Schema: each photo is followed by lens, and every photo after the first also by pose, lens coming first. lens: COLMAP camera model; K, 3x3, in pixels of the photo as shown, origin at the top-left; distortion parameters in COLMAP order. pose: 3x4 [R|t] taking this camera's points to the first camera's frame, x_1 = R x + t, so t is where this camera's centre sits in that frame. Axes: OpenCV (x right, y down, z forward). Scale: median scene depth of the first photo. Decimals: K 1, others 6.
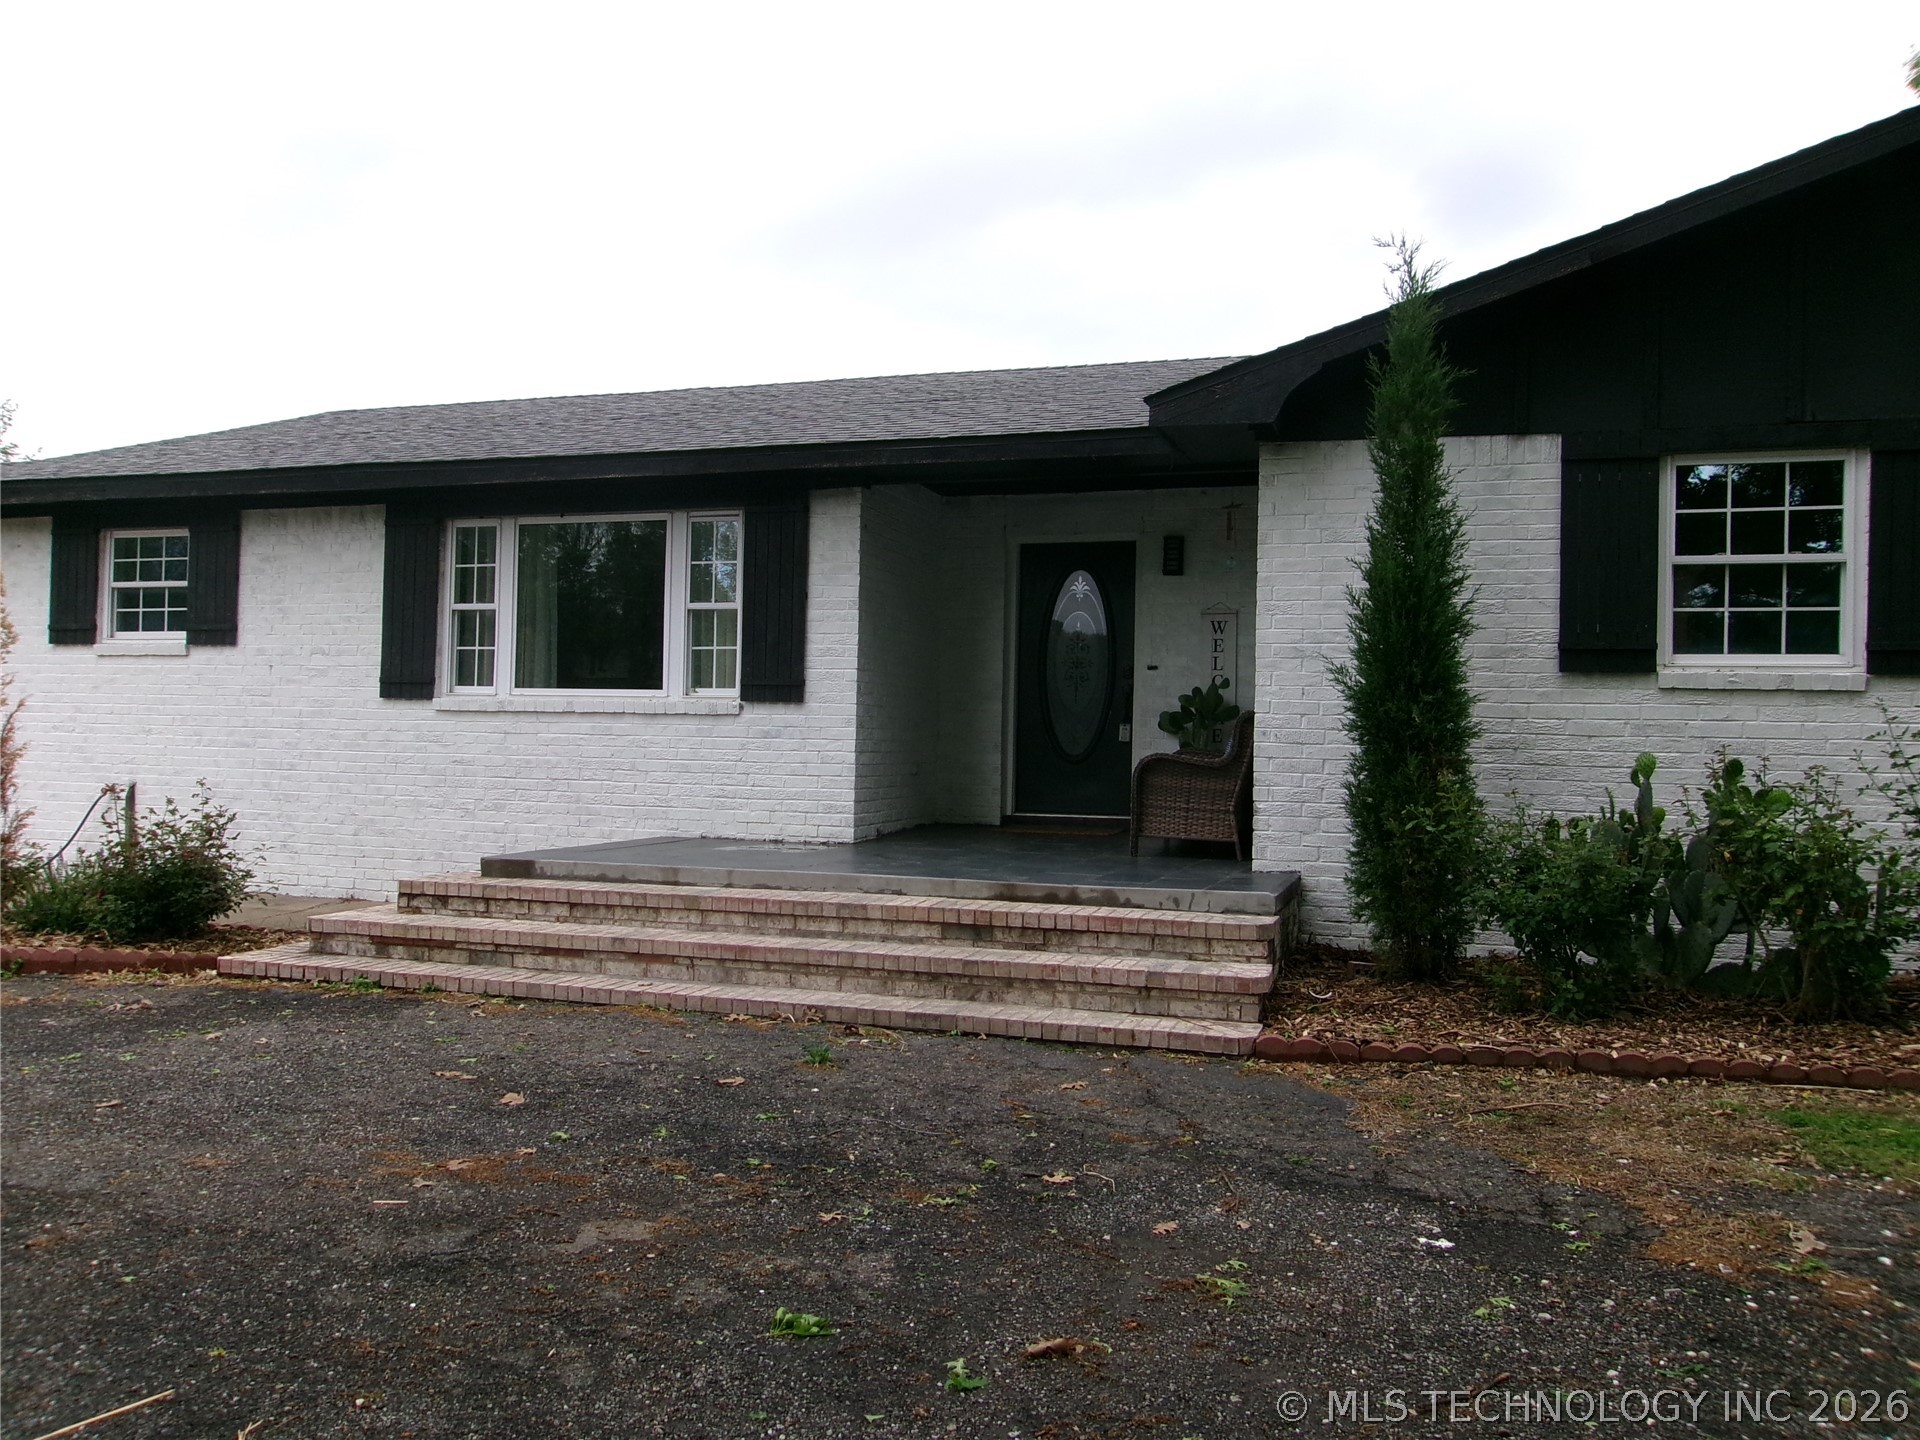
lens RADIAL K [[1489.4, 0, 956.5], [0, 1489.4, 709.2], [0, 0, 1]] dist [-0.027294, 0.049013]
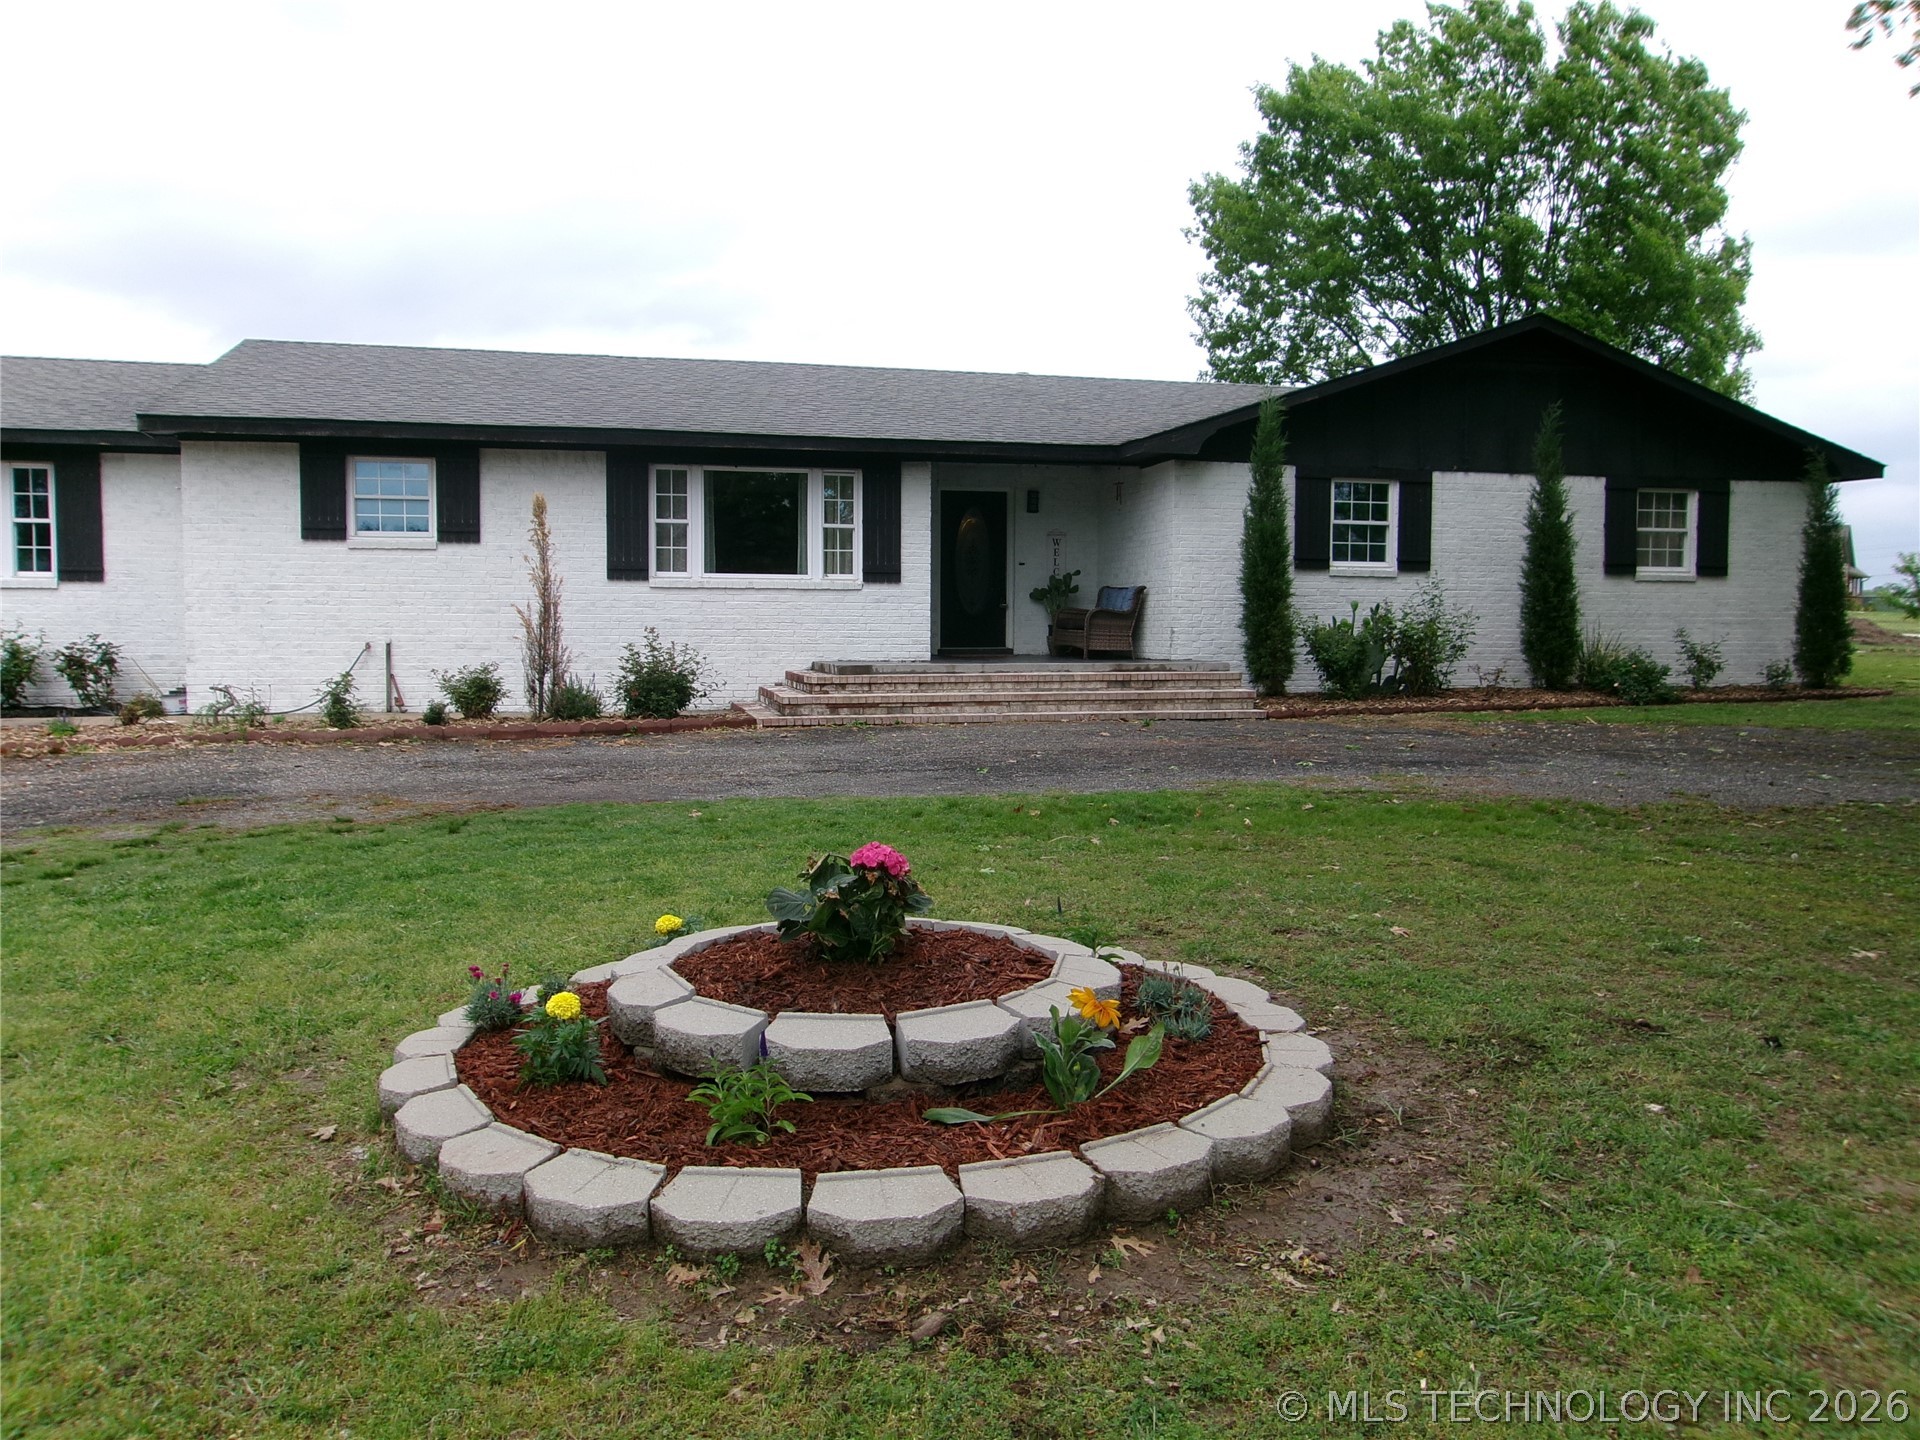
lens RADIAL K [[1489.4, 0, 946.6], [0, 1489.4, 693.9], [0, 0, 1]] dist [-0.027294, 0.049013]
pose [[0.848552, -0.038274, 0.527727, -1.001484], [0.004470, 0.997863, 0.065184, 0.013125], [-0.529094, -0.052953, 0.846910, -0.543967]]
